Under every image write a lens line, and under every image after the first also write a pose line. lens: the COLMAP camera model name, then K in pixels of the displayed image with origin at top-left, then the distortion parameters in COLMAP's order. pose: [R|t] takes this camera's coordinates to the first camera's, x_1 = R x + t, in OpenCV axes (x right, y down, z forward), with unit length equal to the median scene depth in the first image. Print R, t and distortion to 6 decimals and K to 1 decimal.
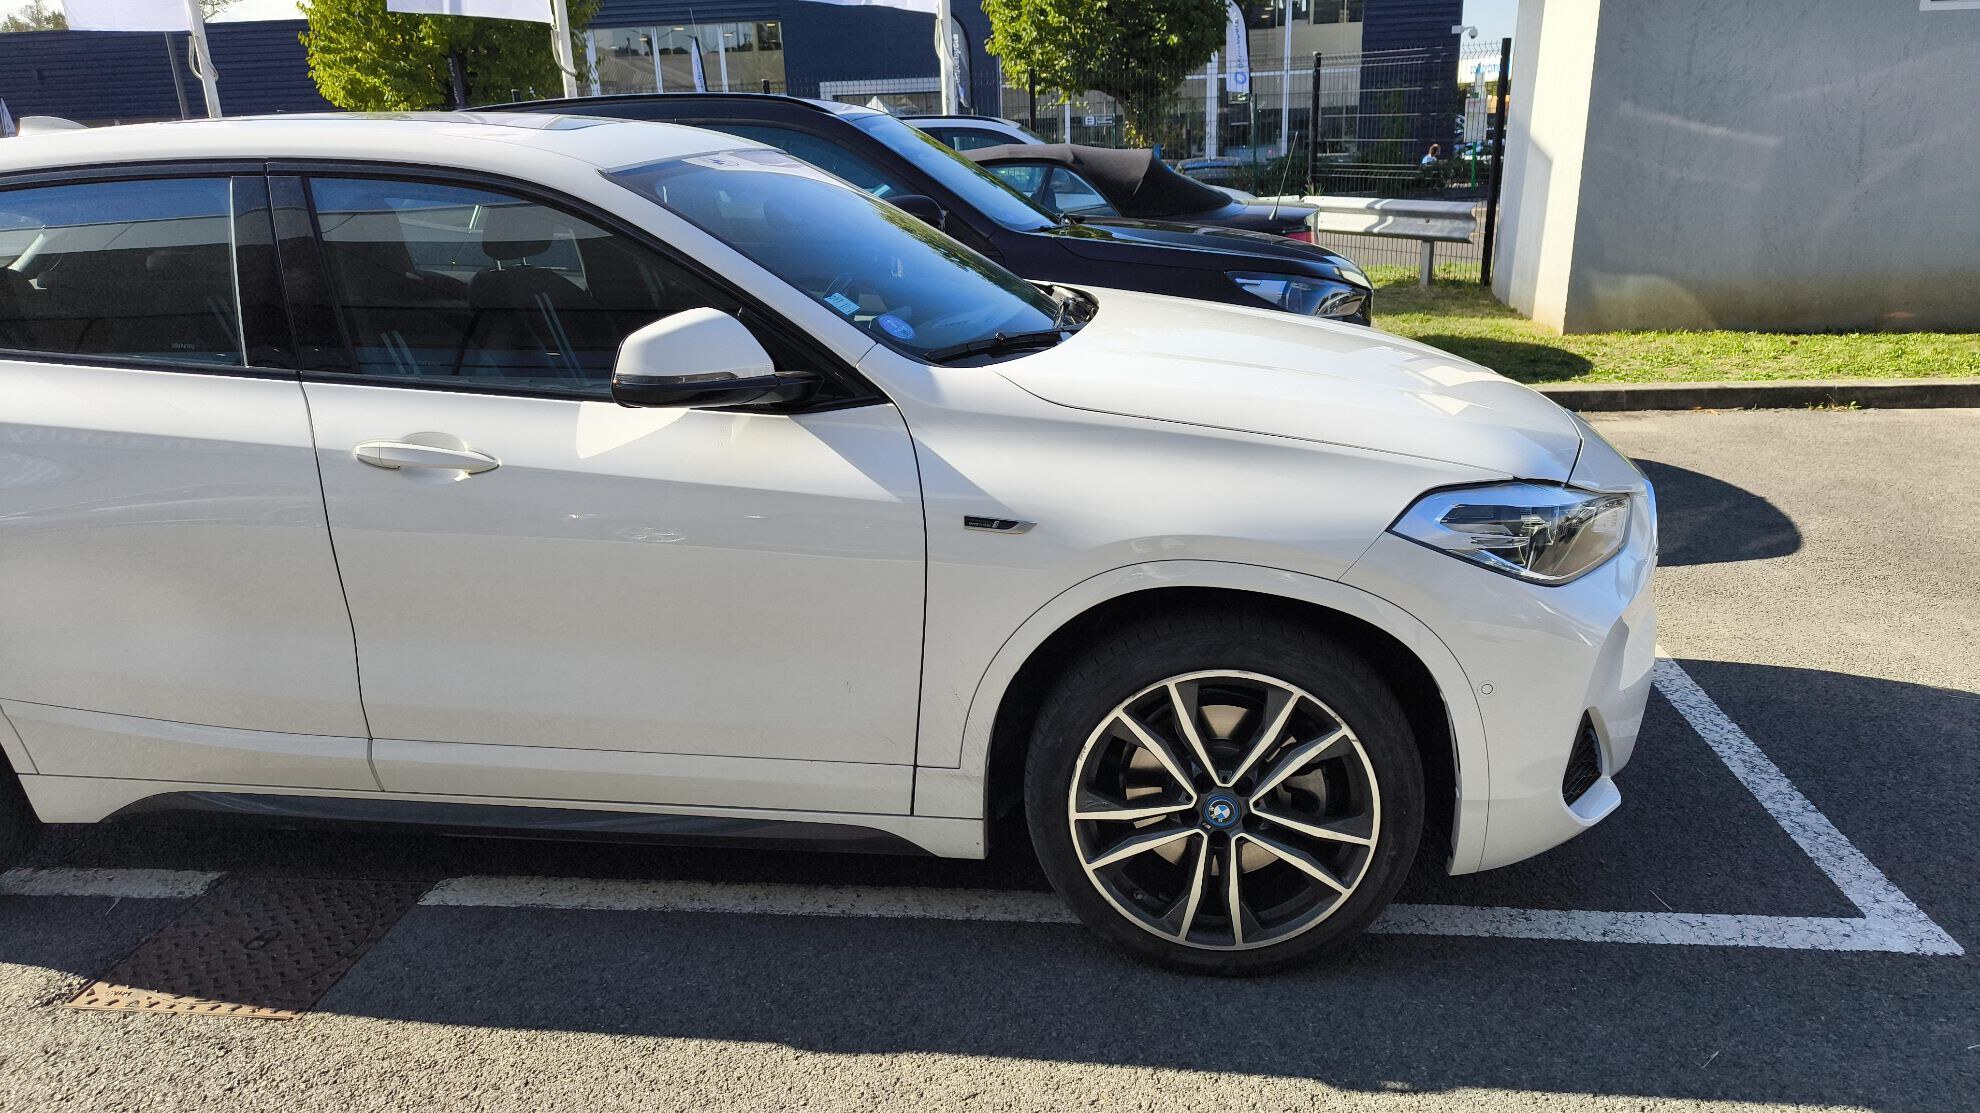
lens RADIAL K [[1395.4, 0, 990.0], [0, 1395.4, 556.5], [0, 0, 1]] dist [0.053468, -0.046533]
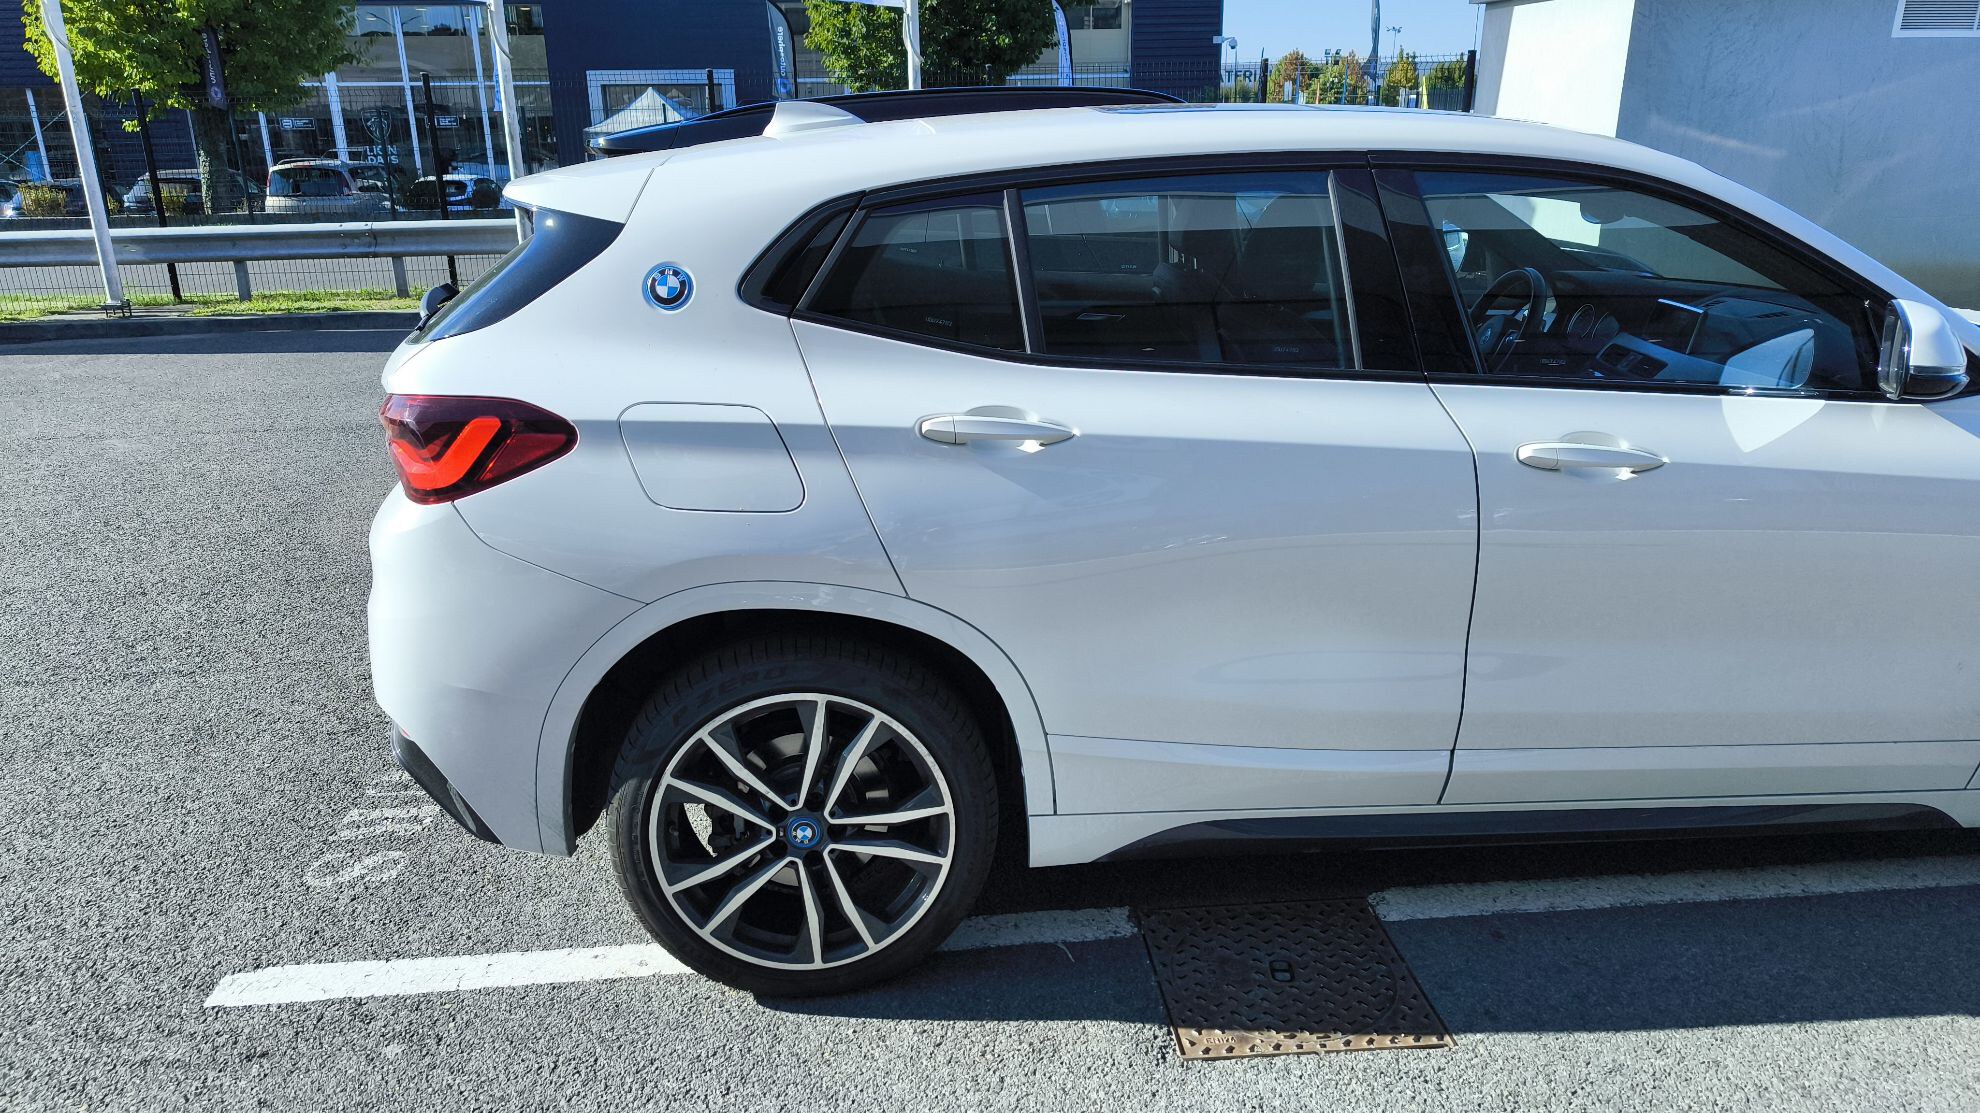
lens RADIAL K [[1395.4, 0, 990.0], [0, 1395.4, 556.5], [0, 0, 1]] dist [0.053468, -0.046533]
pose [[0.977544, -0.043518, 0.206187, -0.906339], [0.043228, 0.999048, 0.005913, -0.022633], [-0.206248, 0.003133, 0.978495, 0.112791]]
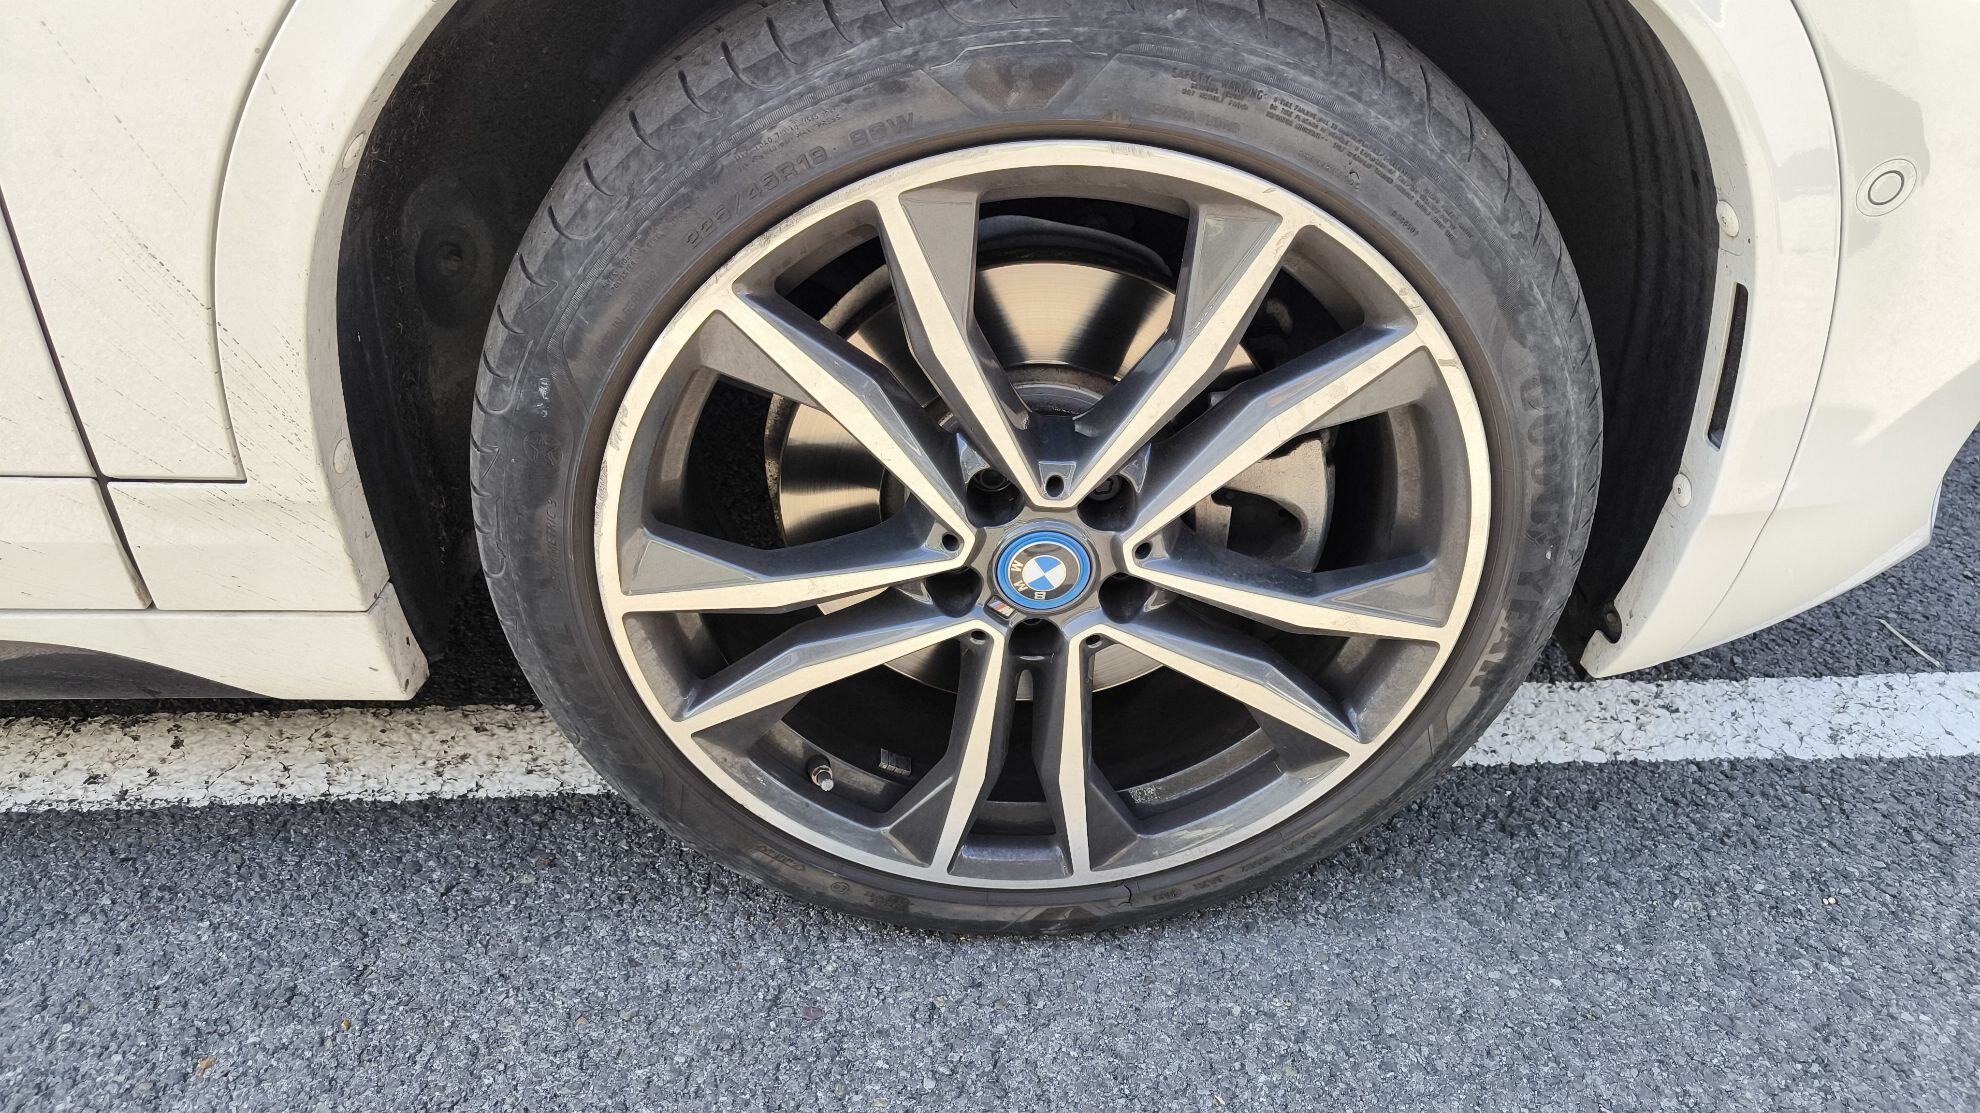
lens RADIAL K [[1395.4, 0, 990.0], [0, 1395.4, 556.5], [0, 0, 1]] dist [0.053468, -0.046533]
pose [[0.987132, -0.053741, 0.150605, 0.088870], [0.005482, 0.952653, 0.304011, 0.064121], [-0.159813, -0.299273, 0.940689, 0.601390]]
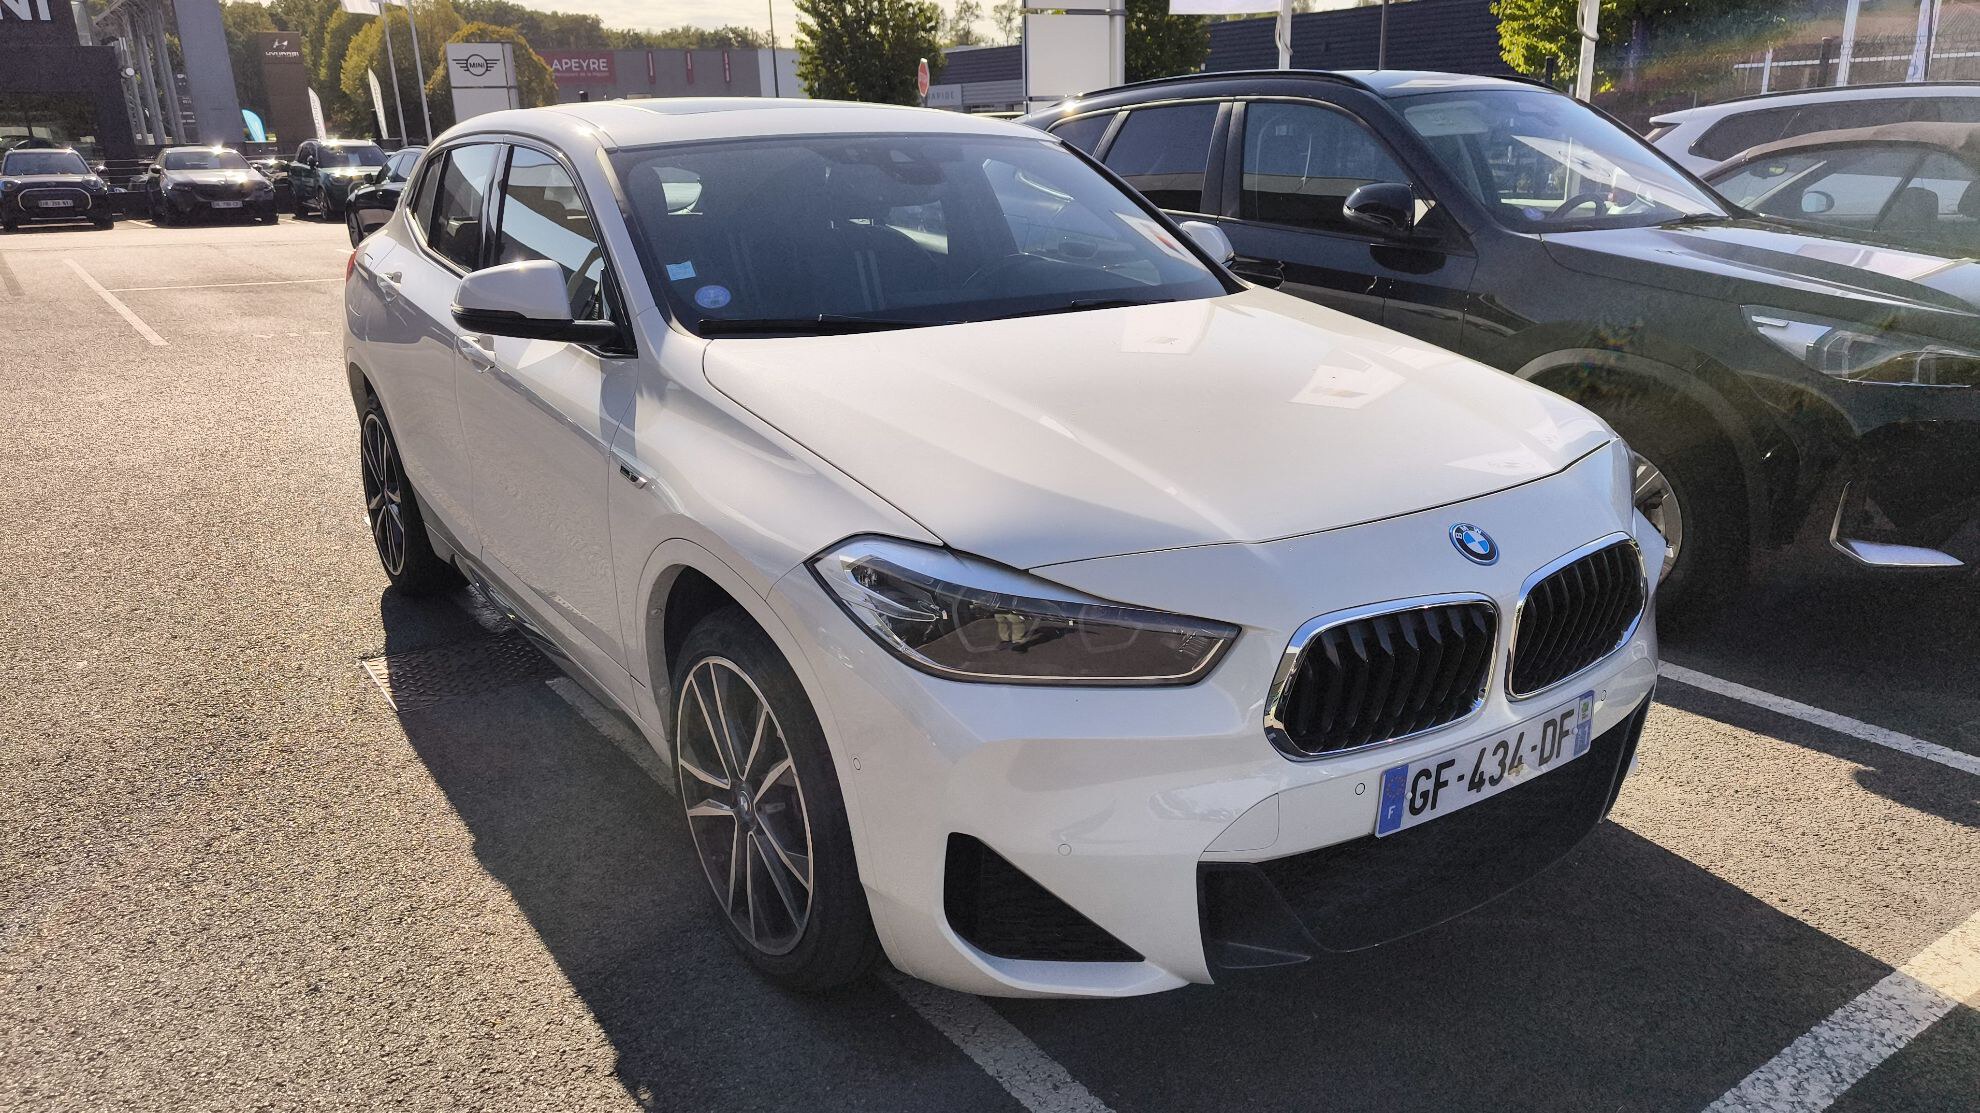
lens RADIAL K [[1395.4, 0, 990.0], [0, 1395.4, 556.5], [0, 0, 1]] dist [0.053468, -0.046533]
pose [[0.671727, 0.239973, -0.700854, 0.856358], [-0.222851, 0.967714, 0.117756, -0.135917], [0.706485, 0.077087, 0.703518, 0.352747]]
